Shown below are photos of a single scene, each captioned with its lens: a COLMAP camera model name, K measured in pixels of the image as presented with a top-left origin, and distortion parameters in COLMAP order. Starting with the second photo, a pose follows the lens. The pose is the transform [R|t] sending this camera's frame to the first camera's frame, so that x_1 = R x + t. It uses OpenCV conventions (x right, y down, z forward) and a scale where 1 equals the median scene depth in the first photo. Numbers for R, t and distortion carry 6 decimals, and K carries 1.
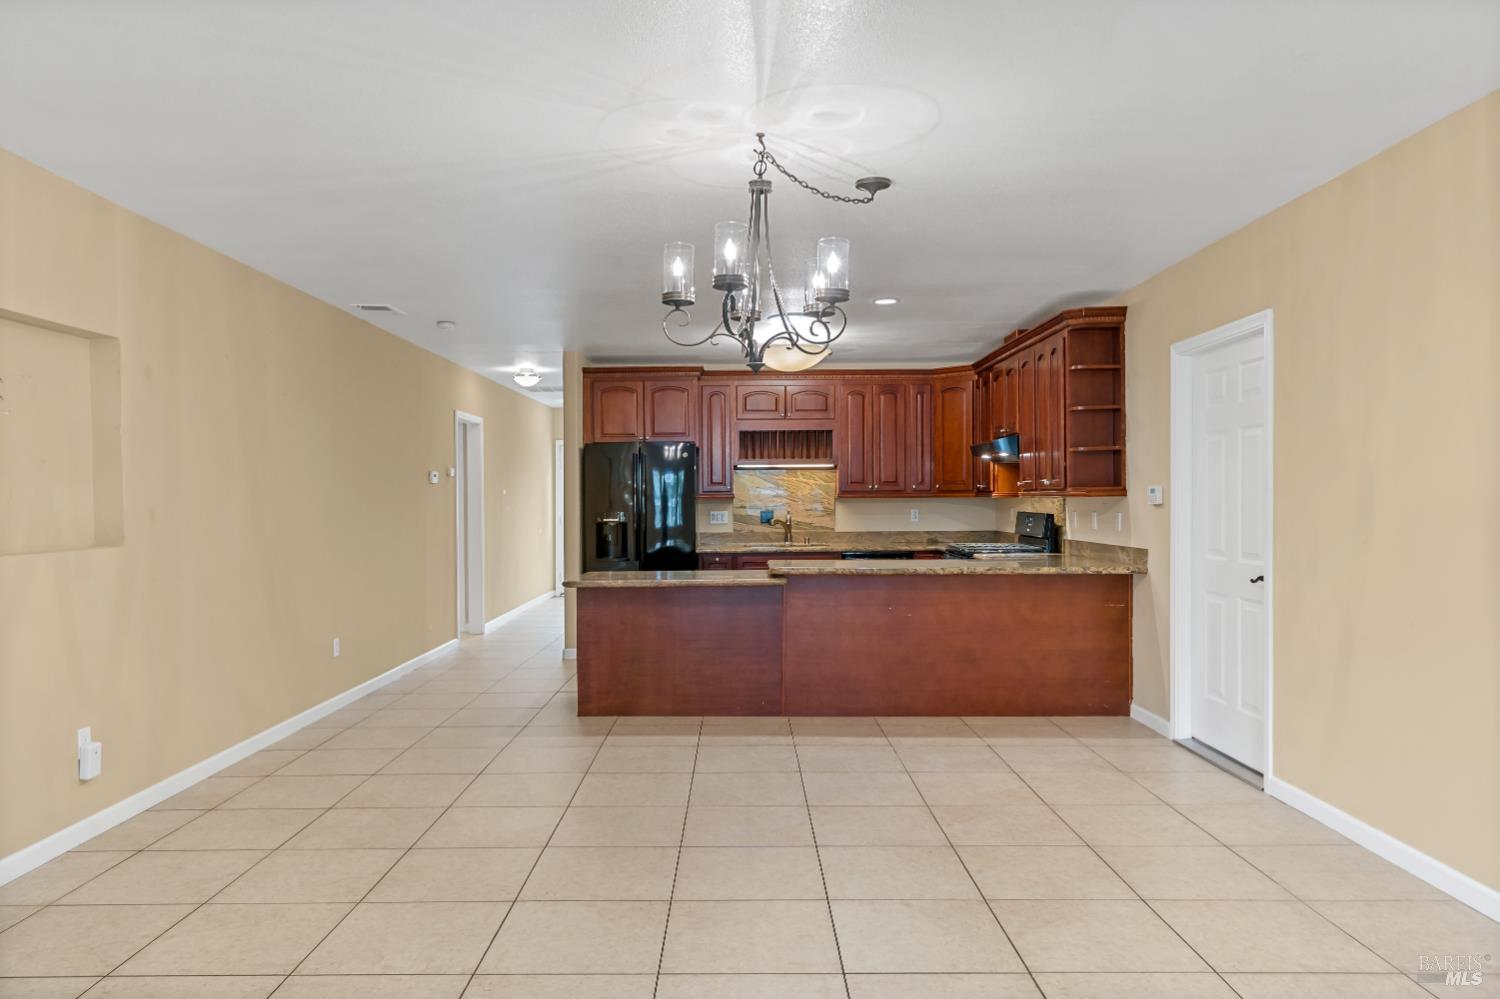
lens RADIAL K [[1018.4, 0, 734.4], [0, 1018.4, 508.4], [0, 0, 1]] dist [0.005001, -0.002179]
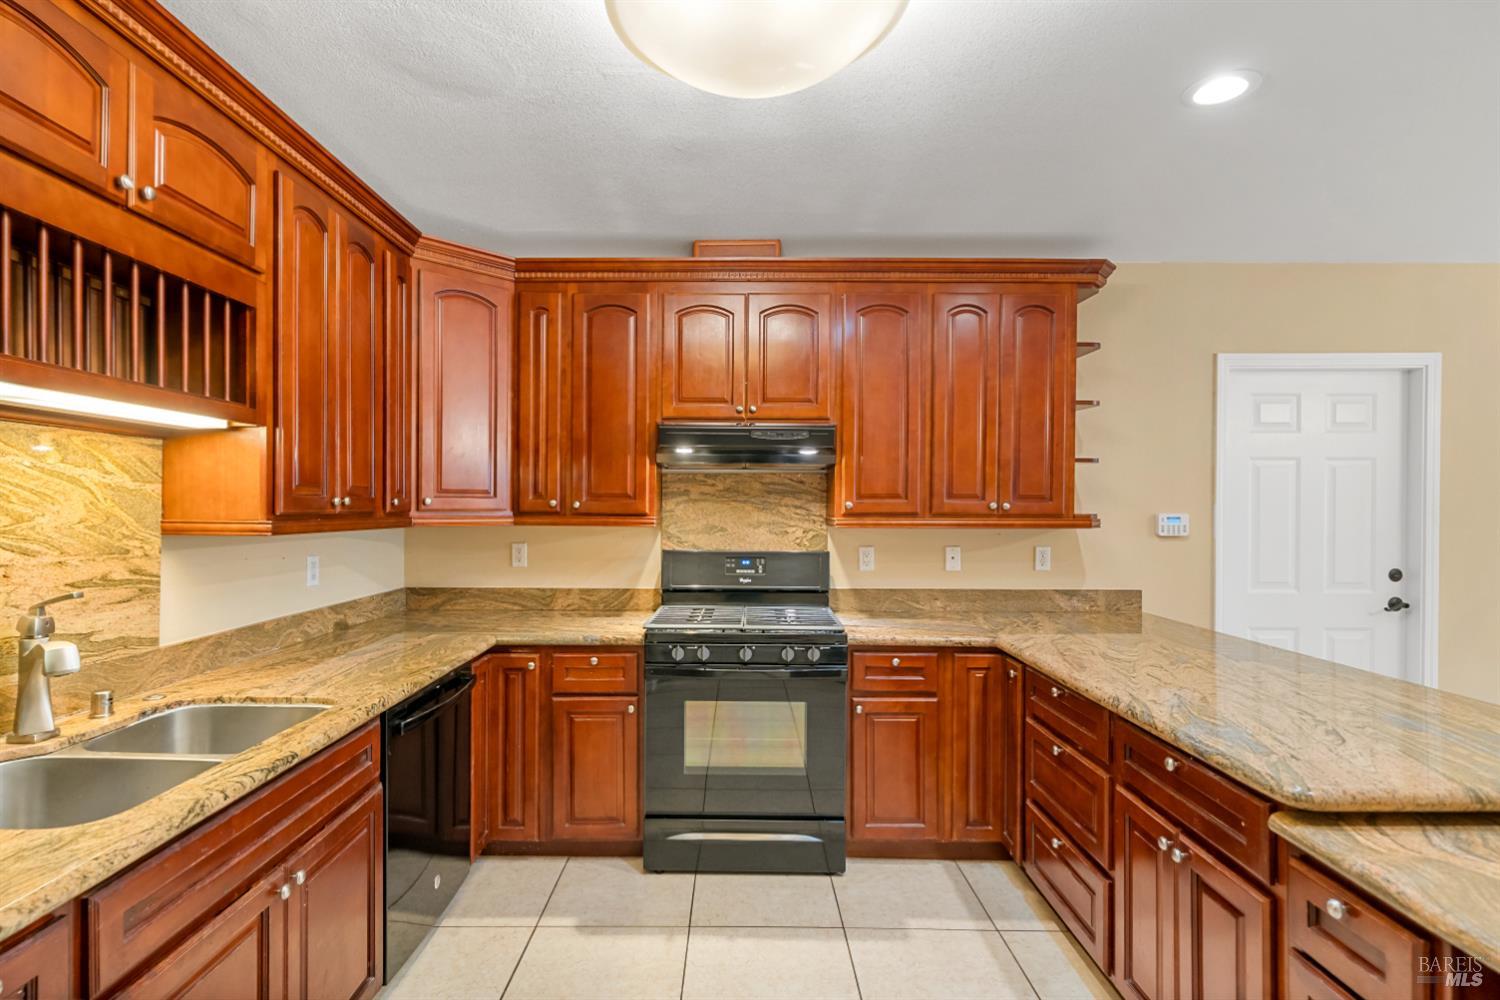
lens RADIAL K [[703.9, 0, 729.8], [0, 703.9, 512.7], [0, 0, 1]] dist [-0.008477, -0.001383]
pose [[0.008967, -0.001617, 0.999958, -0.112129], [0.006400, 0.999978, 0.001560, -0.017301], [-0.999939, 0.006386, 0.008977, 0.913705]]
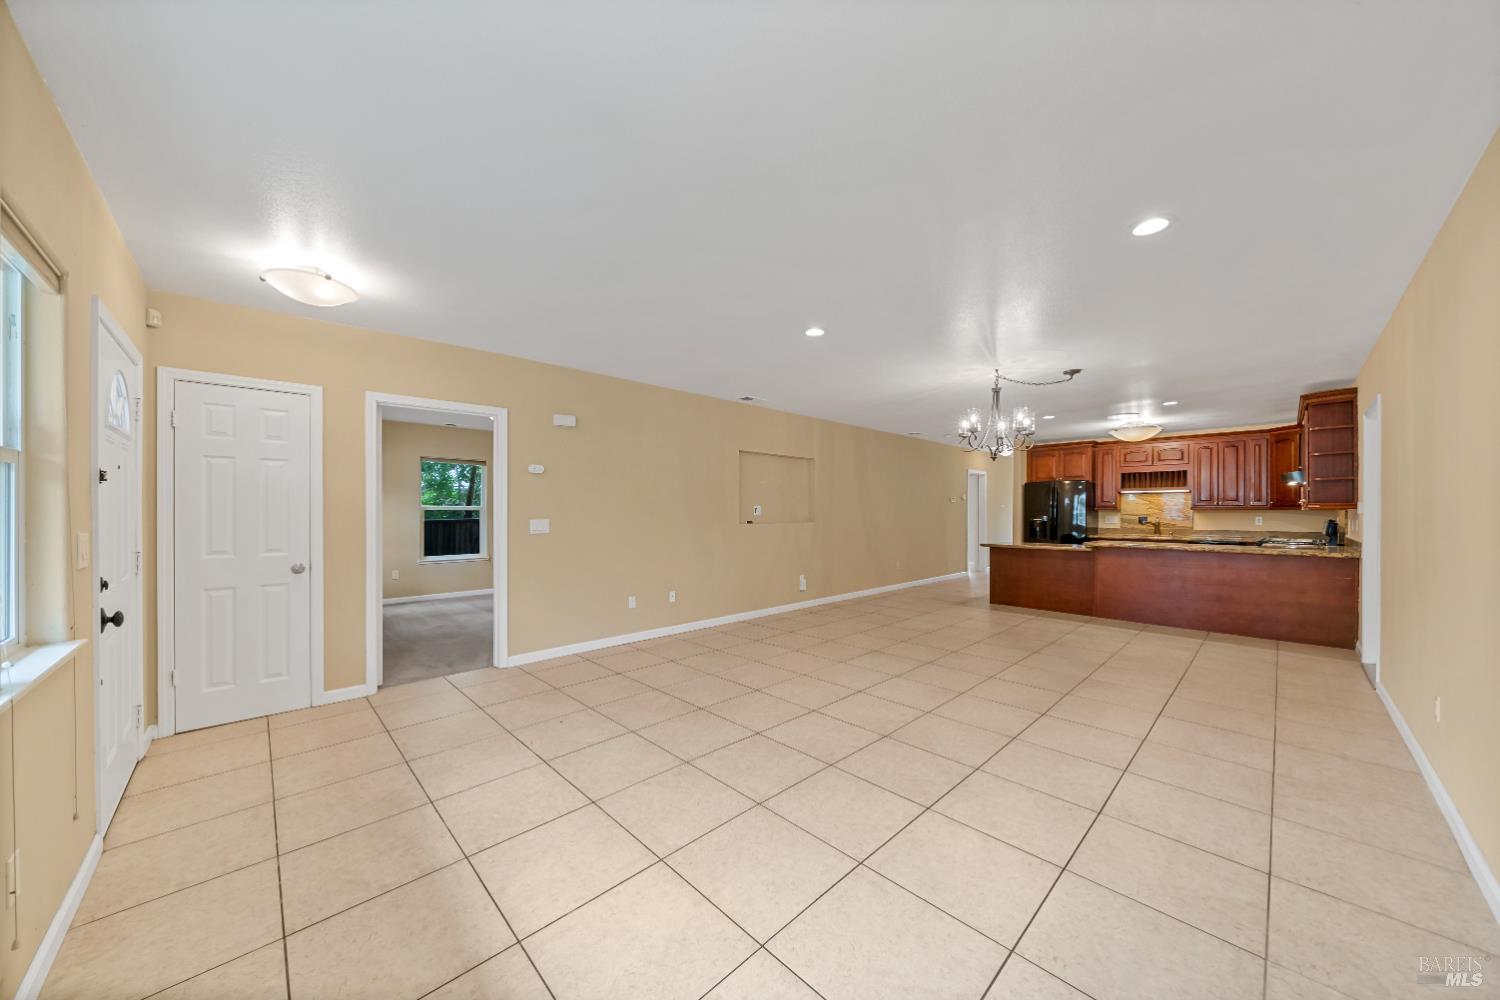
lens RADIAL K [[518.1, 0, 737.1], [0, 518.1, 512.8], [0, 0, 1]] dist [-0.005899, -0.000142]
pose [[0.690724, 0.010680, -0.723039, 0.213878], [-0.013031, 0.999912, 0.002321, 0.003076], [0.723001, 0.007819, 0.690803, -0.162303]]
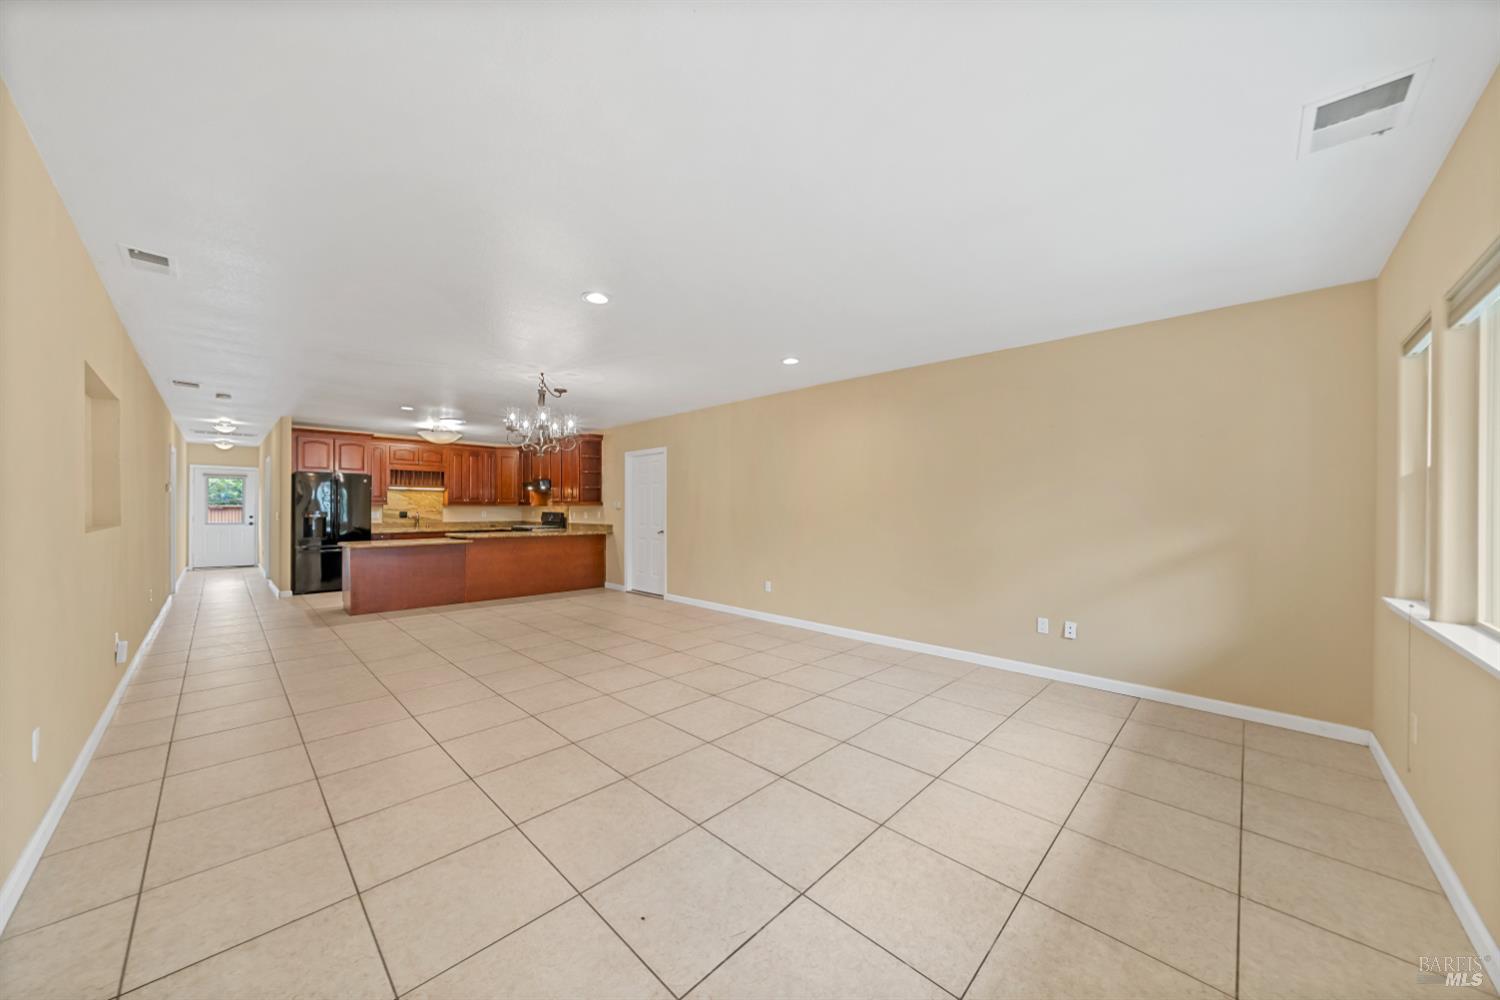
lens RADIAL K [[518.1, 0, 740.0], [0, 518.1, 510.7], [0, 0, 1]] dist [-0.005899, -0.000142]
pose [[0.698990, 0.005921, 0.715107, -0.244029], [-0.000675, 0.999971, -0.007620, 0.008562], [-0.715131, 0.004843, 0.698973, -0.153087]]
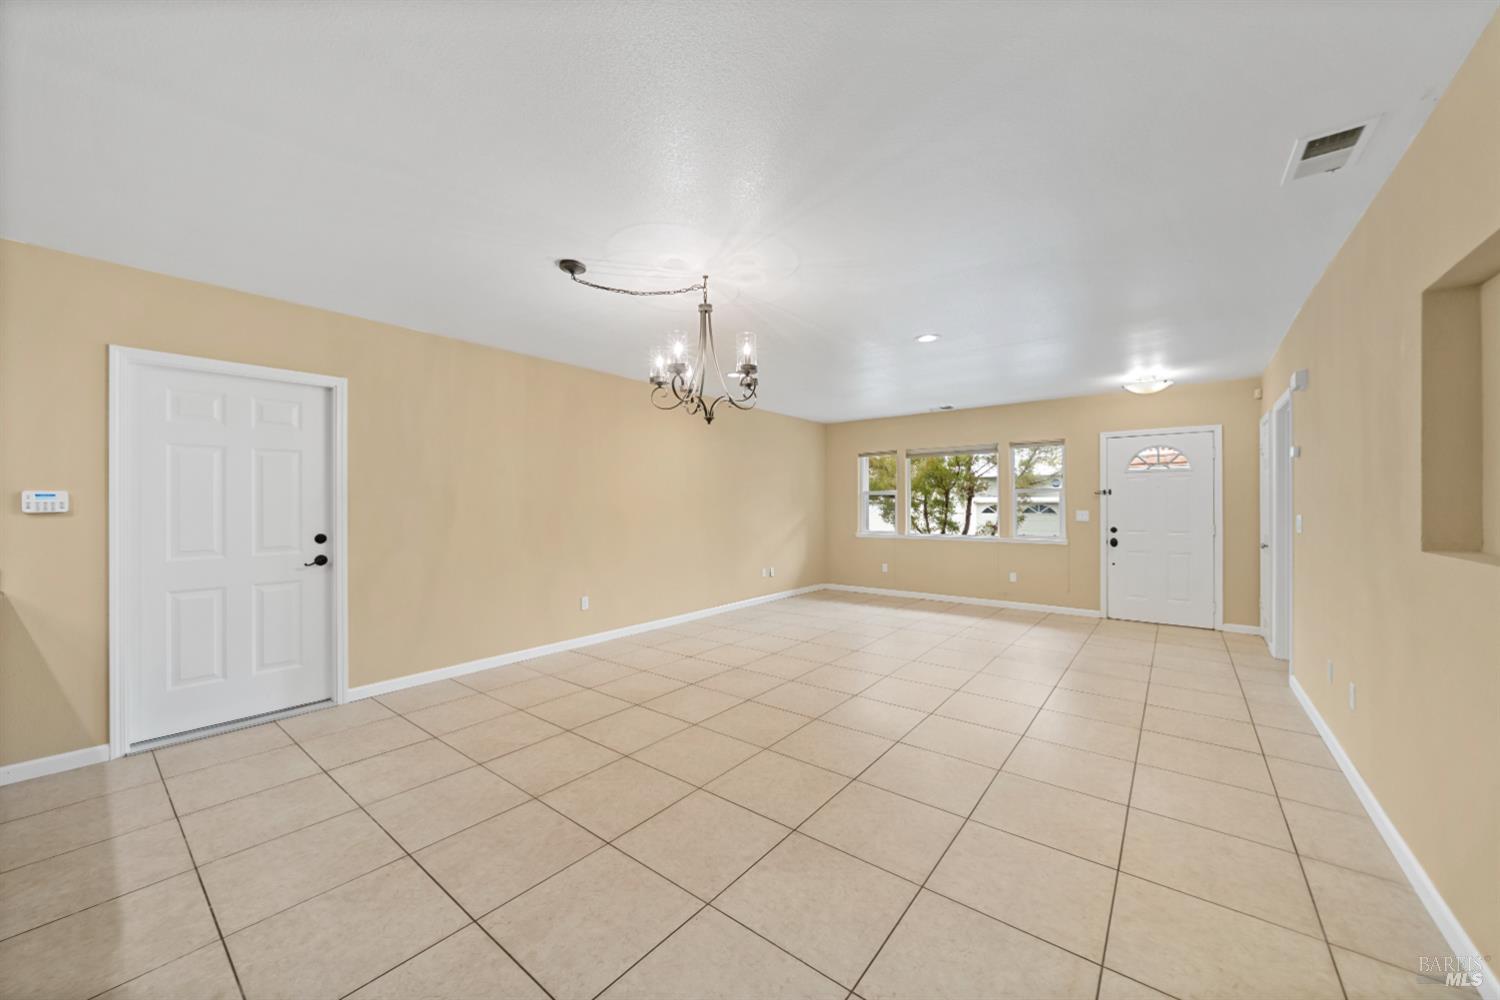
lens RADIAL K [[551.3, 0, 734.8], [0, 551.3, 500.3], [0, 0, 1]] dist [-0.011447, 0.000706]
pose [[-0.779202, 0.011482, 0.626668, -0.221258], [0.013090, 0.999912, -0.002044, -0.003417], [-0.626636, 0.006610, -0.779284, 0.666447]]
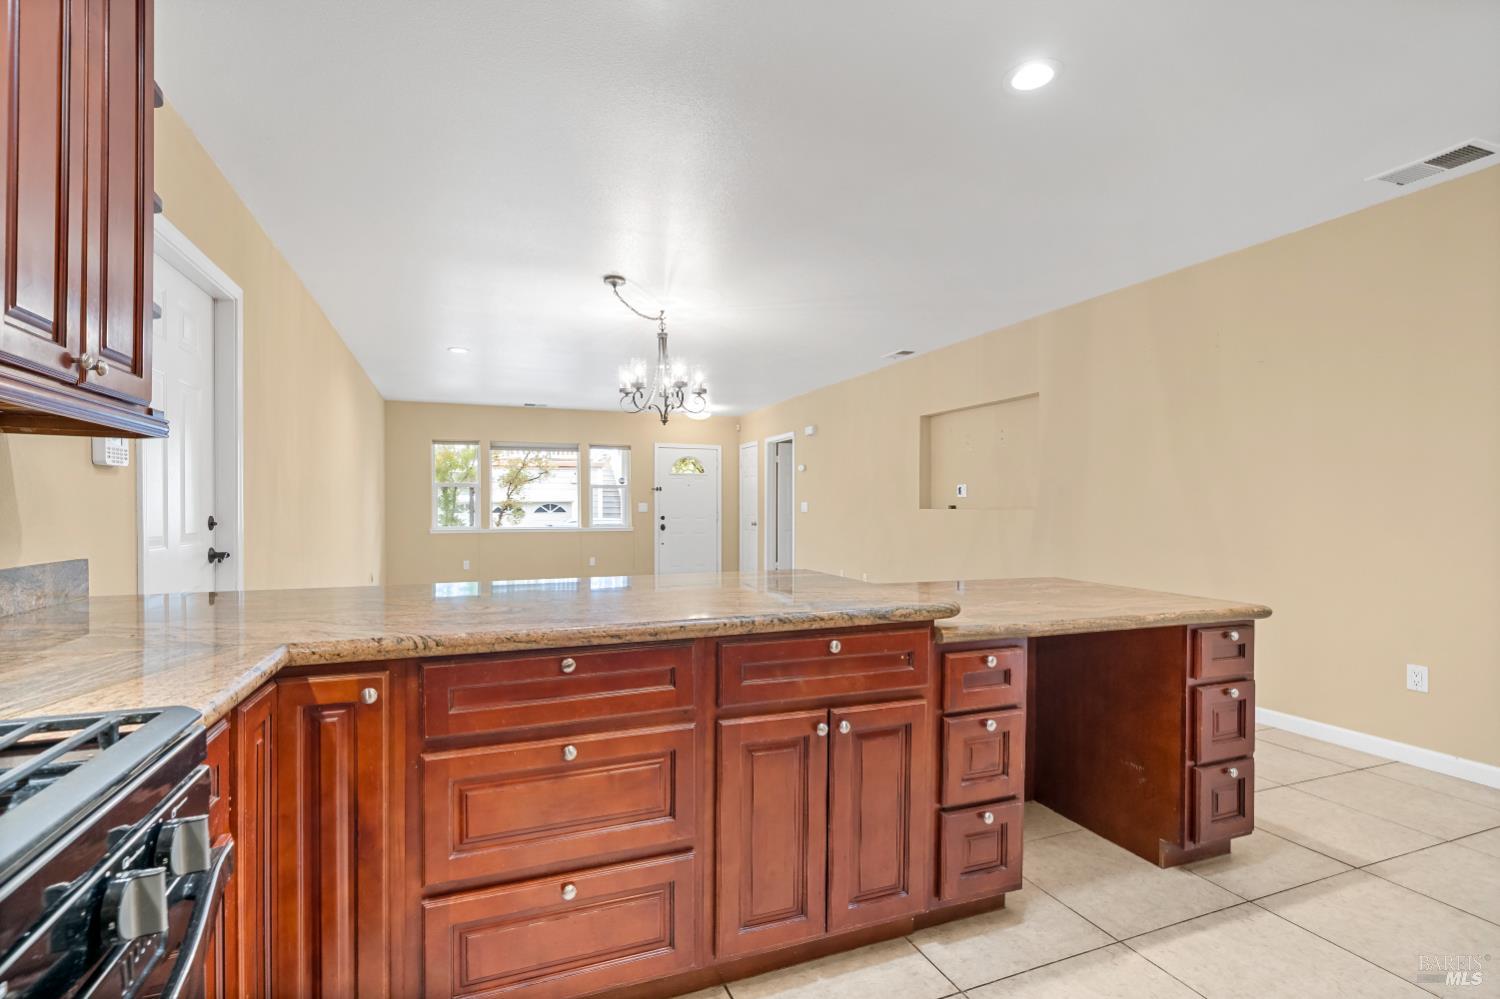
lens RADIAL K [[703.9, 0, 738.6], [0, 703.9, 510.4], [0, 0, 1]] dist [-0.008477, -0.001383]
pose [[-0.928882, 0.005667, -0.370332, 0.169642], [0.000082, 0.999886, 0.015097, 0.009309], [0.370375, 0.013993, -0.928777, 0.969839]]
